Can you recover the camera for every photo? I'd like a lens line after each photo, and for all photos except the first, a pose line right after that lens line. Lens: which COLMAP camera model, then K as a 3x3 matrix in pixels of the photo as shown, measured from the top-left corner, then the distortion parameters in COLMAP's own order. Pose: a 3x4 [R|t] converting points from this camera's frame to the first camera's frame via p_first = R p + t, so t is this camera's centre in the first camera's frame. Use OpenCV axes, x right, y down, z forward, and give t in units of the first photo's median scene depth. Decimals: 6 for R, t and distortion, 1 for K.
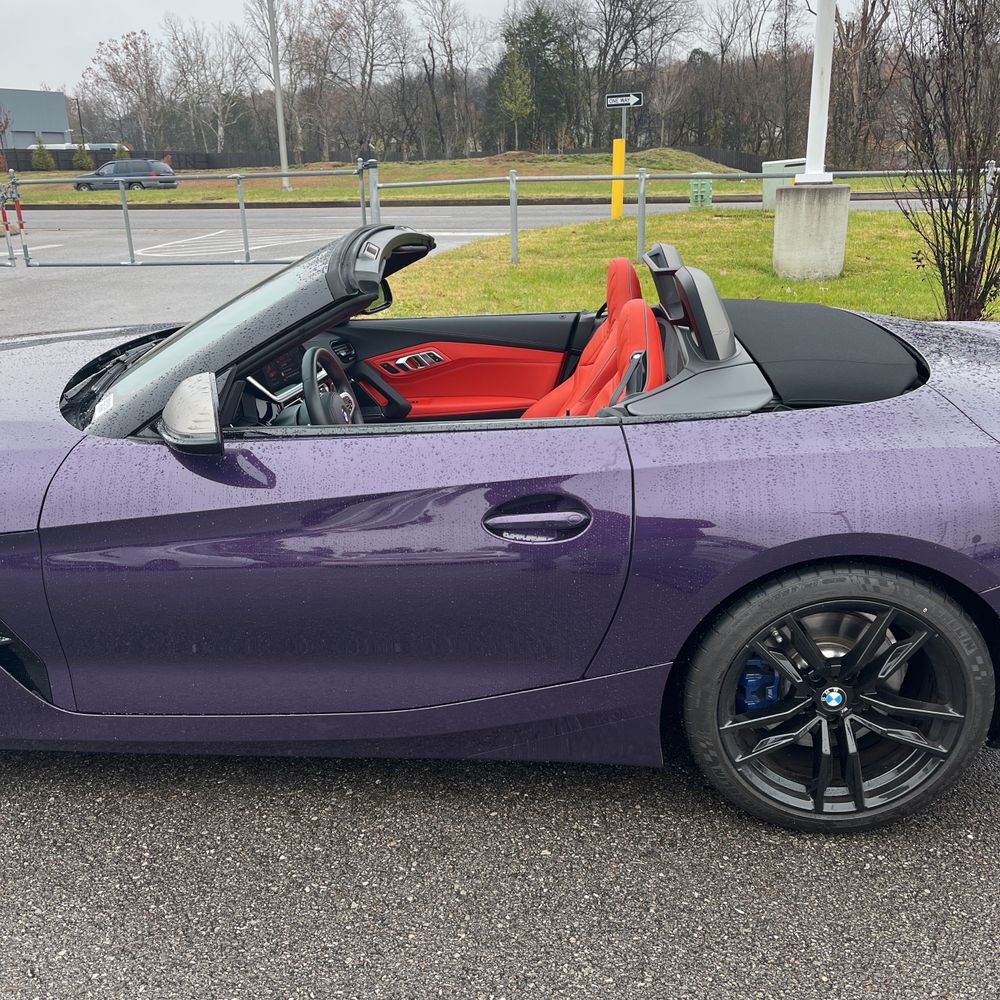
lens RADIAL K [[1007.1, 0, 492.3], [0, 1007.1, 508.6], [0, 0, 1]] dist [0.004726, 0.035743]
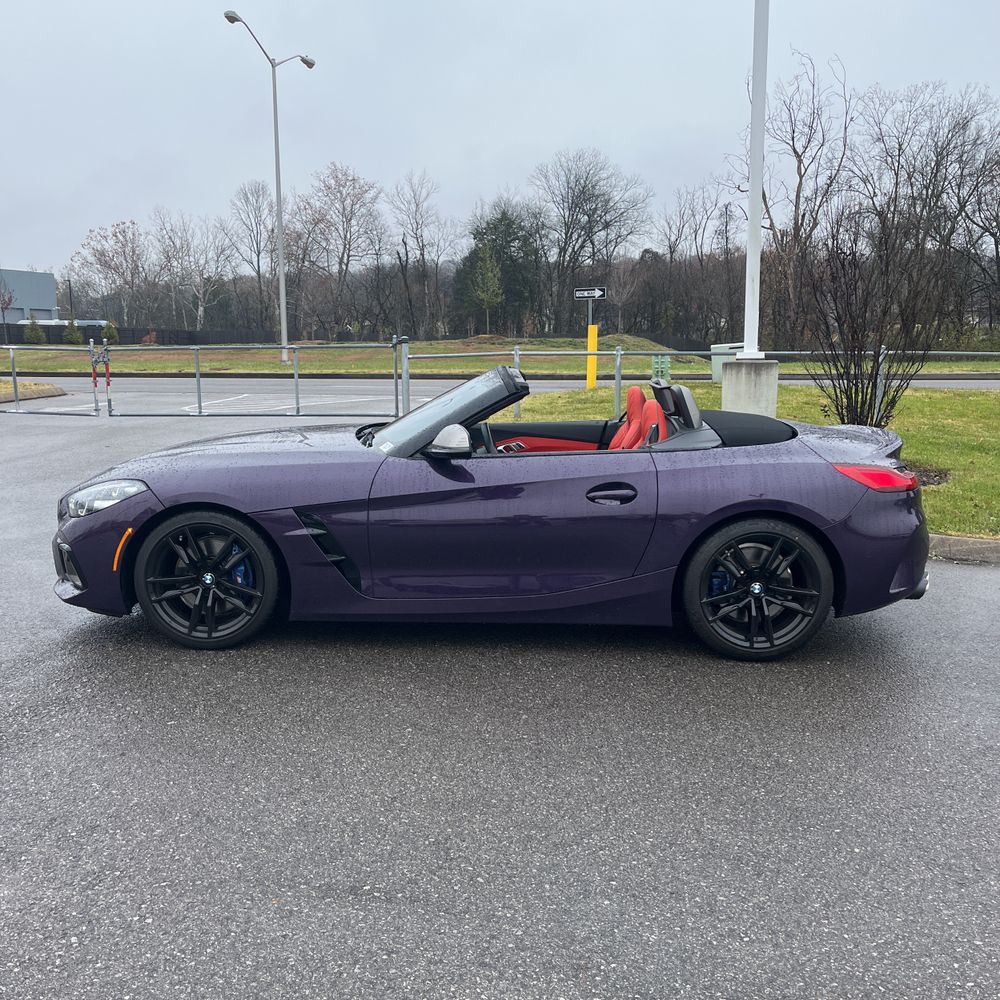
lens RADIAL K [[997.4, 0, 496.4], [0, 997.4, 509.7], [0, 0, 1]] dist [0.041040, -0.032623]
pose [[0.999034, 0.011364, 0.042441, -0.051719], [-0.004132, 0.985992, -0.166744, 0.071157], [-0.043742, 0.166408, 0.985086, -0.187838]]
